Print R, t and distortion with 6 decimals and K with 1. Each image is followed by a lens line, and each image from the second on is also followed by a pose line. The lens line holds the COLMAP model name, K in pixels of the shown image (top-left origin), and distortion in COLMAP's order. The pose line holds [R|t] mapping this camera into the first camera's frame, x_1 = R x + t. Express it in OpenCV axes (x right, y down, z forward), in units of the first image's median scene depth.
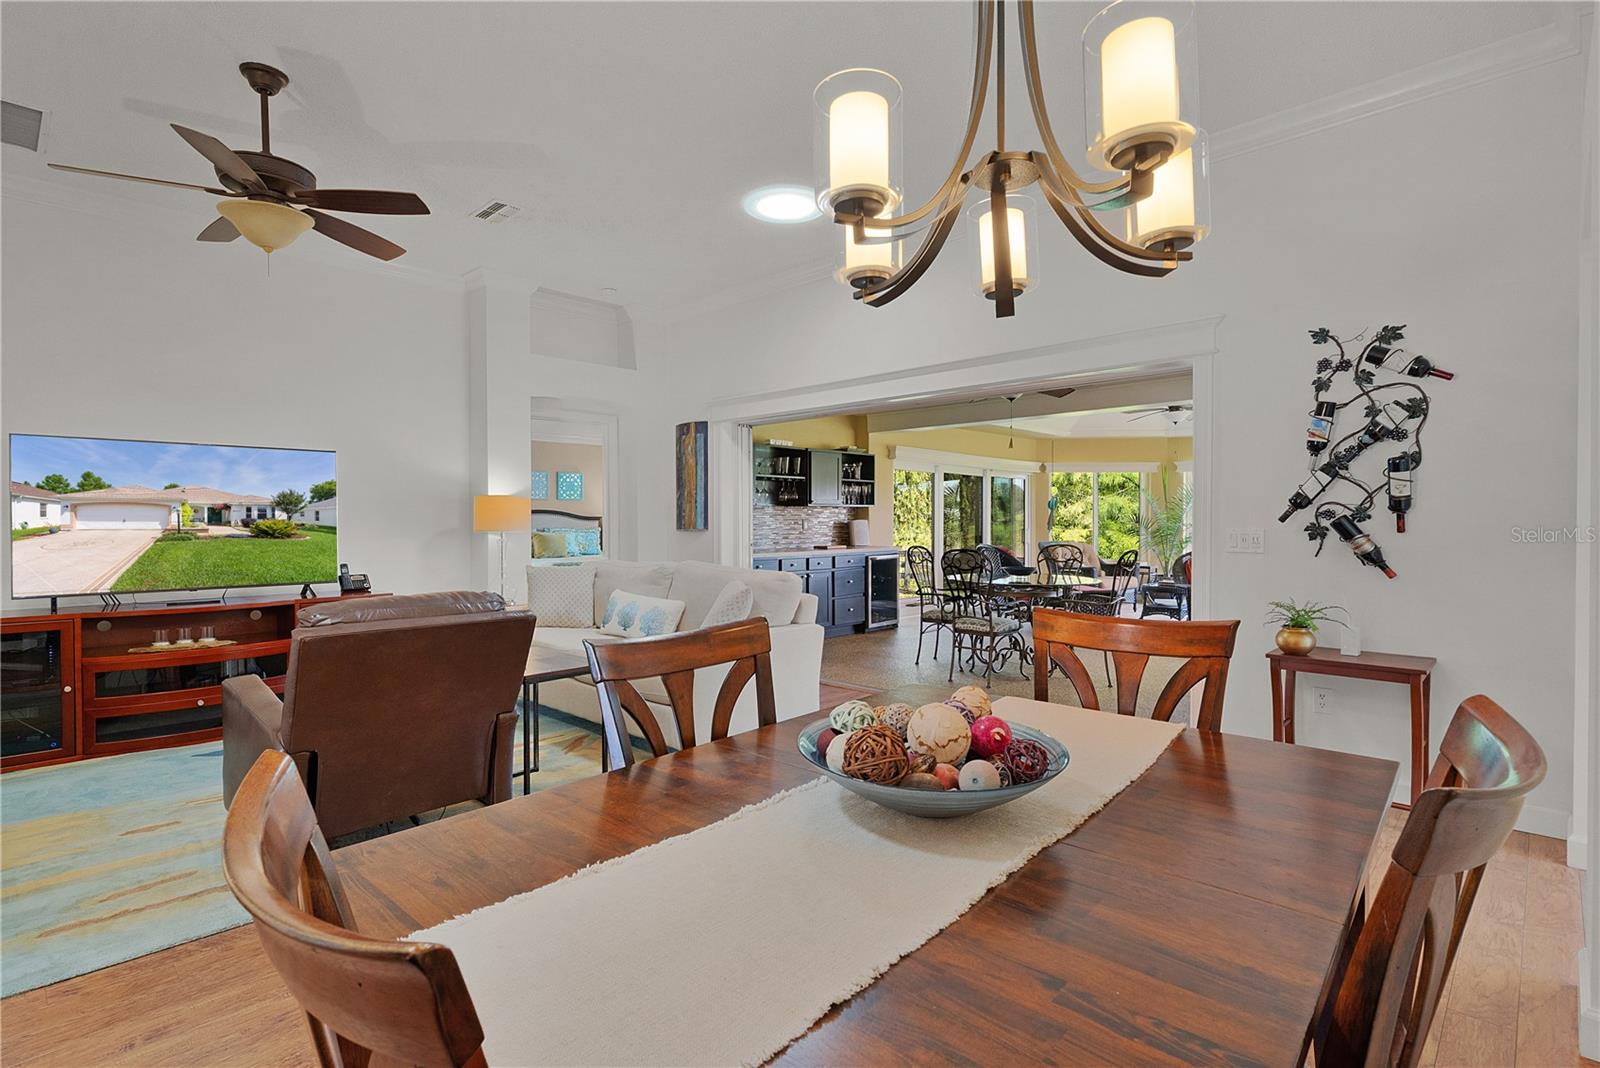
lens RADIAL K [[771.8, 0, 785.3], [0, 771.8, 527.3], [0, 0, 1]] dist [0.005347, 0.000986]
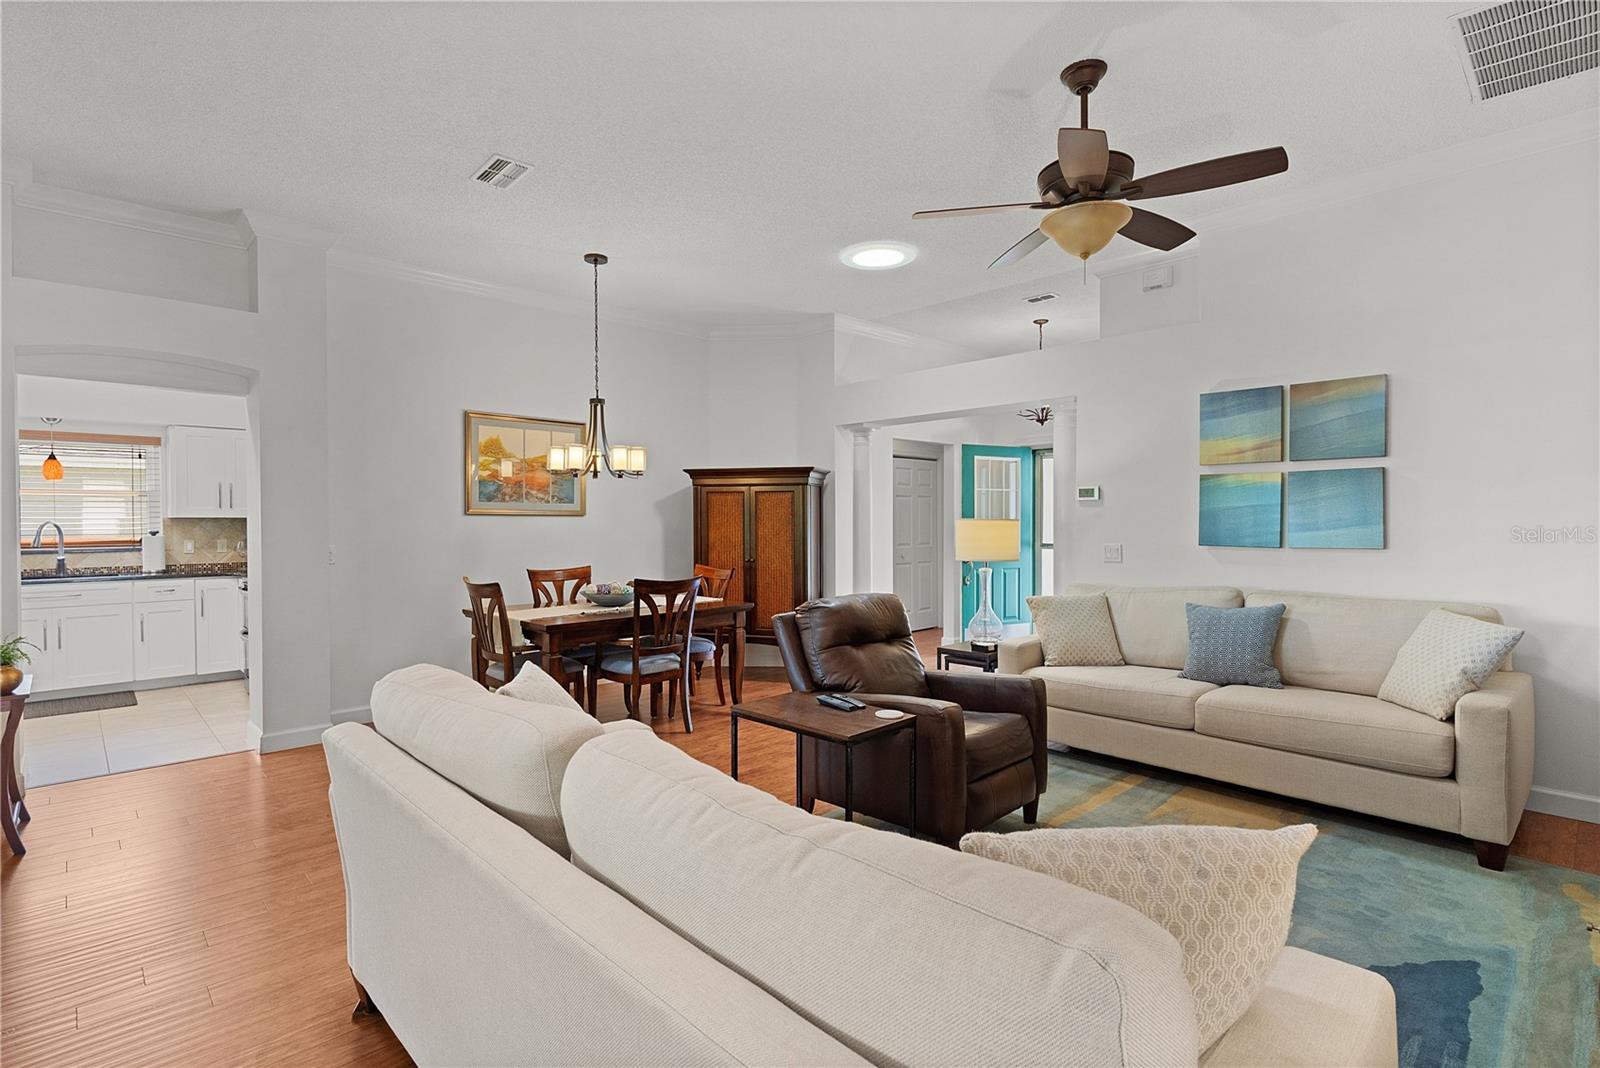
lens RADIAL K [[760.3, 0, 791.5], [0, 760.3, 527.1], [0, 0, 1]] dist [-0.013492, 0.000275]
pose [[-0.999875, 0.005212, 0.014955, -0.152580], [0.005461, 0.999846, 0.016697, -0.023334], [-0.014866, 0.016777, -0.999749, 0.952784]]
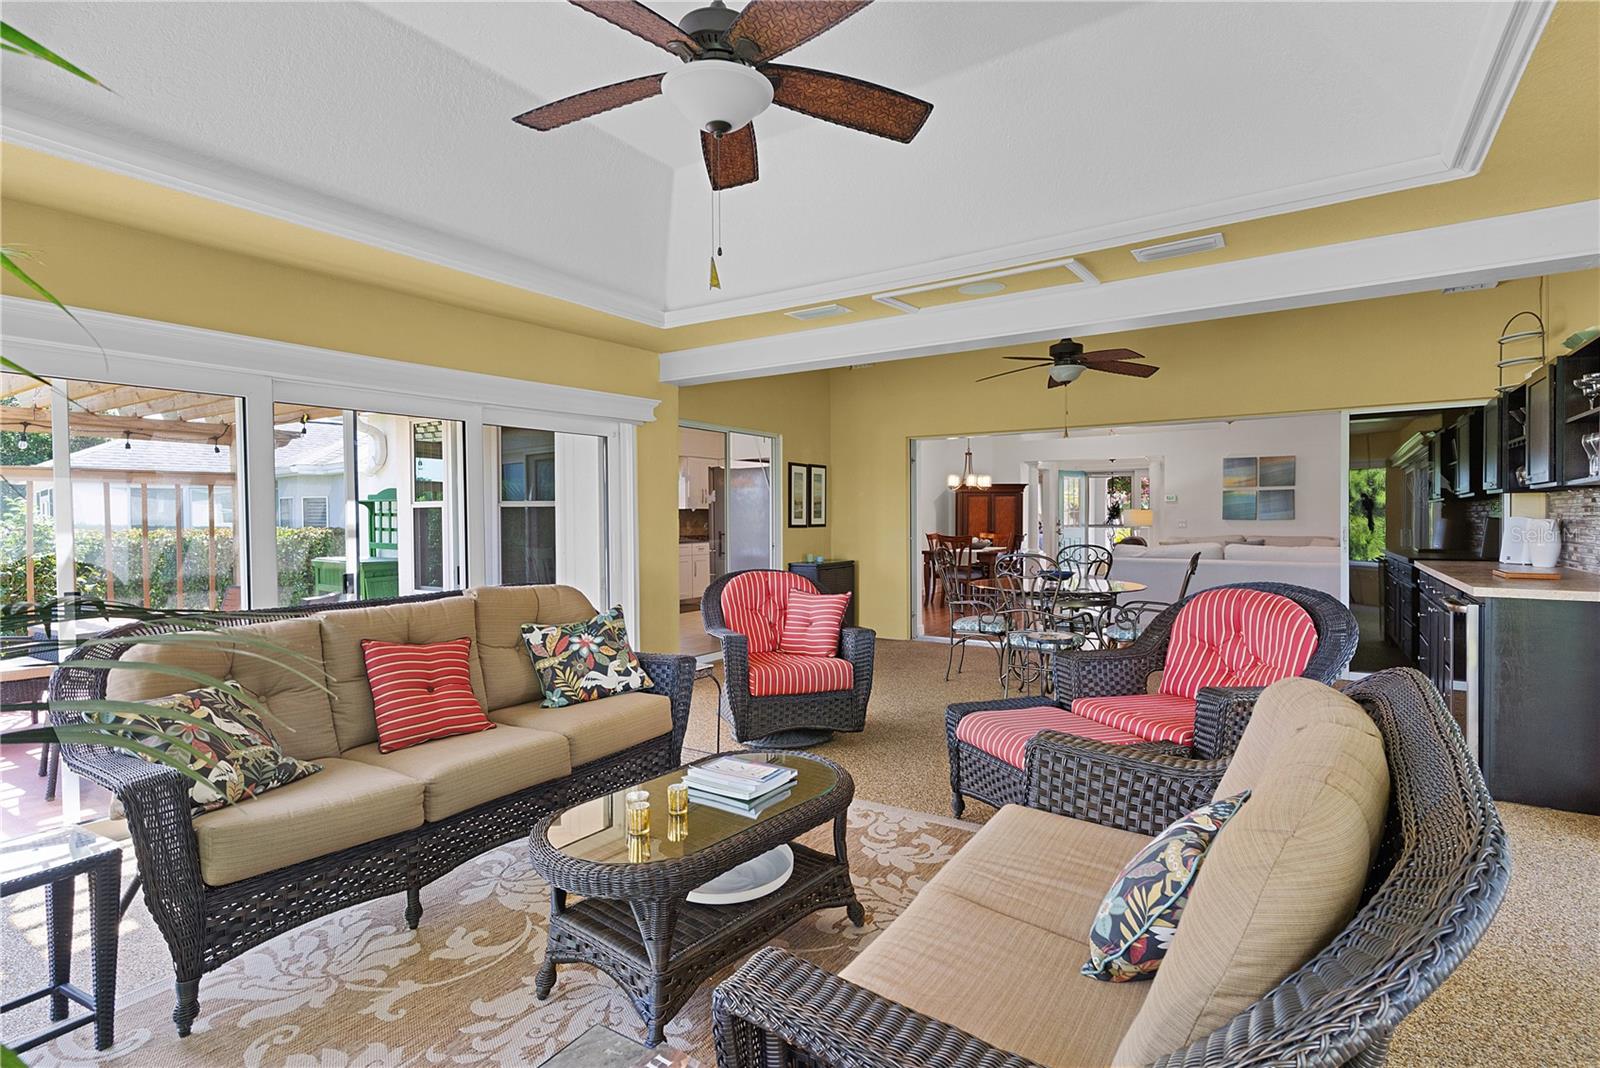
lens RADIAL K [[782.1, 0, 796.5], [0, 782.1, 535.6], [0, 0, 1]] dist [0.000977, 0.000795]
pose [[-0.980119, 0.010137, -0.198154, 0.759883], [0.004718, 0.999602, 0.027802, -0.010599], [0.198357, 0.026314, -0.979777, 1.781716]]
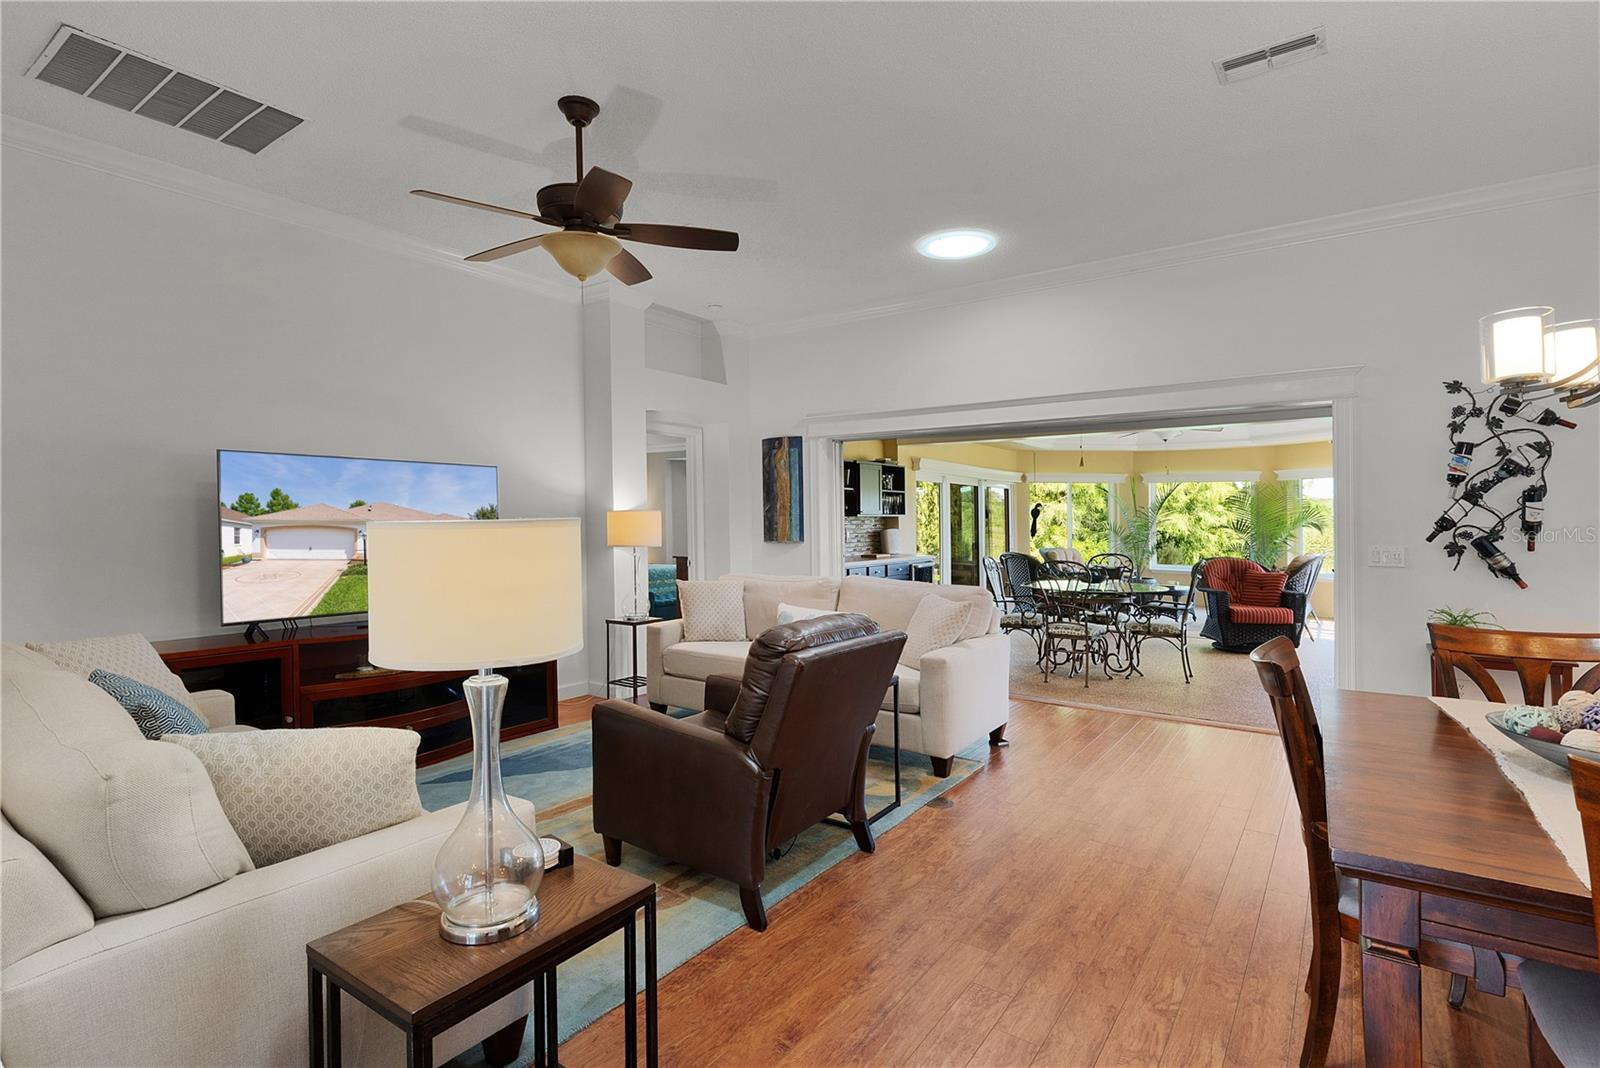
lens RADIAL K [[783.1, 0, 790.6], [0, 783.1, 514.5], [0, 0, 1]] dist [0.016179, -0.000240]
pose [[0.987692, 0.000996, 0.156406, -0.276646], [0.001675, 0.999855, -0.016944, -0.015689], [-0.156400, 0.016997, 0.987547, -0.028209]]
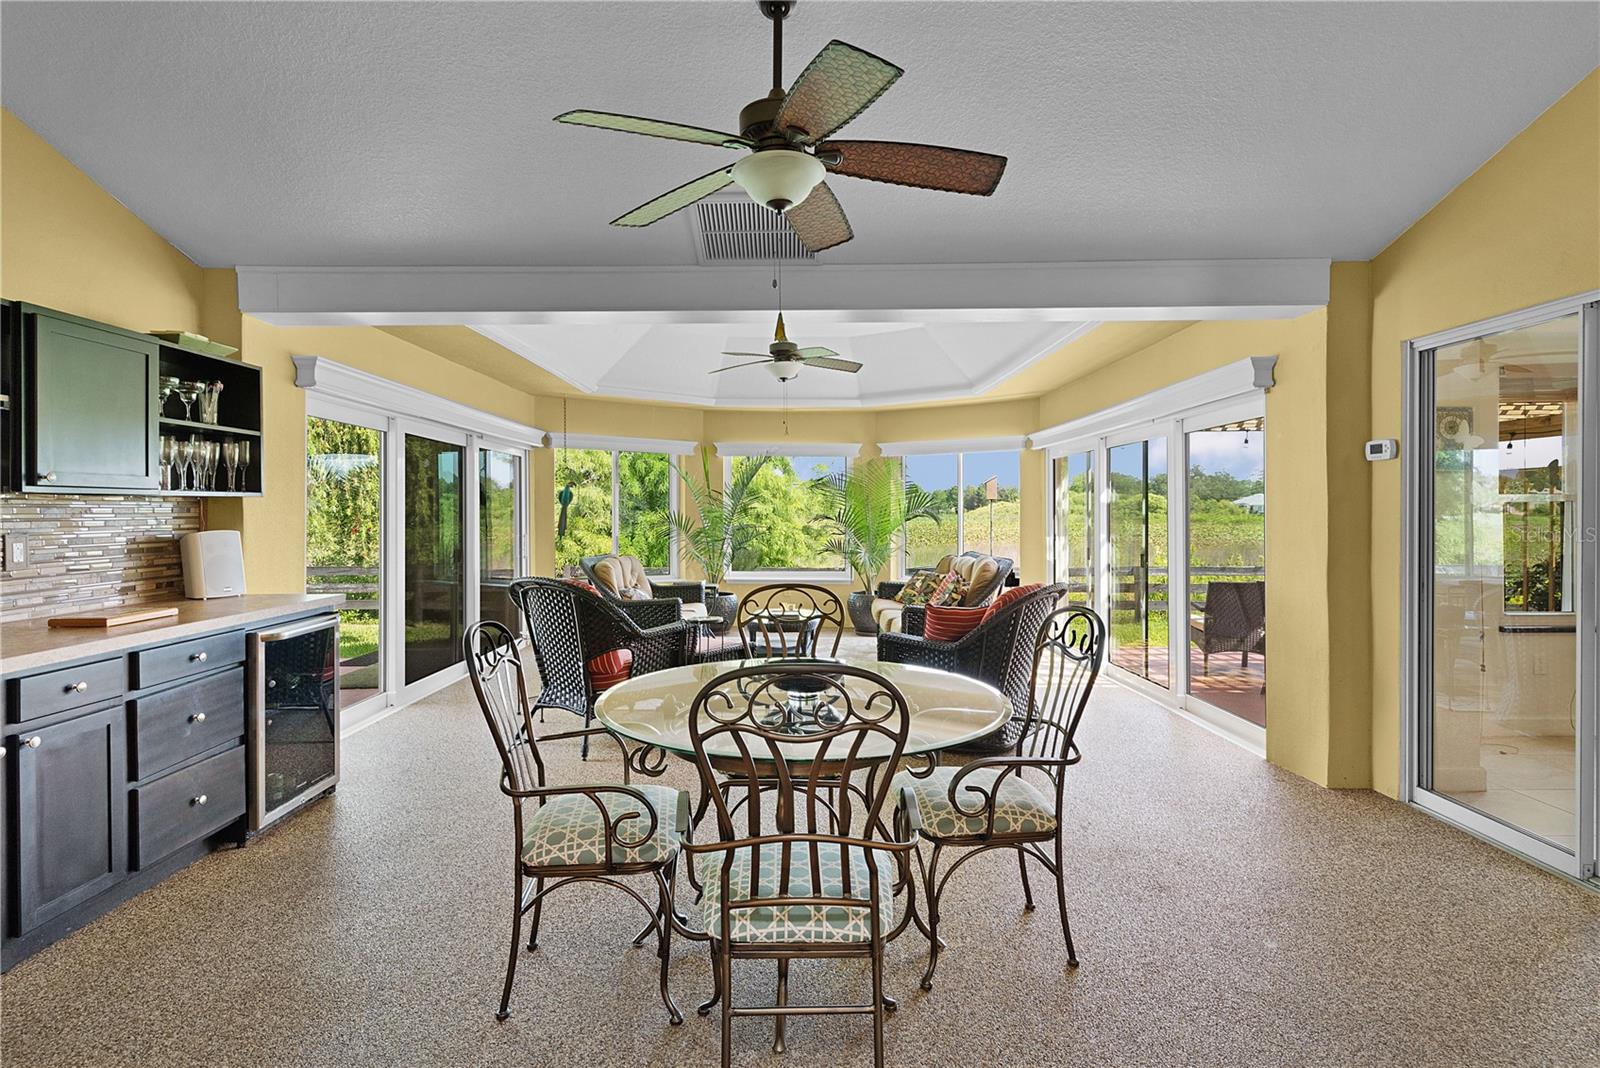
lens RADIAL K [[775.5, 0, 788.9], [0, 775.5, 514.4], [0, 0, 1]] dist [-0.001459, 0.000150]
pose [[0.712166, -0.005464, 0.701990, 0.038546], [0.010103, 0.999946, -0.002466, -0.019002], [-0.701939, 0.008848, 0.712183, 0.712265]]
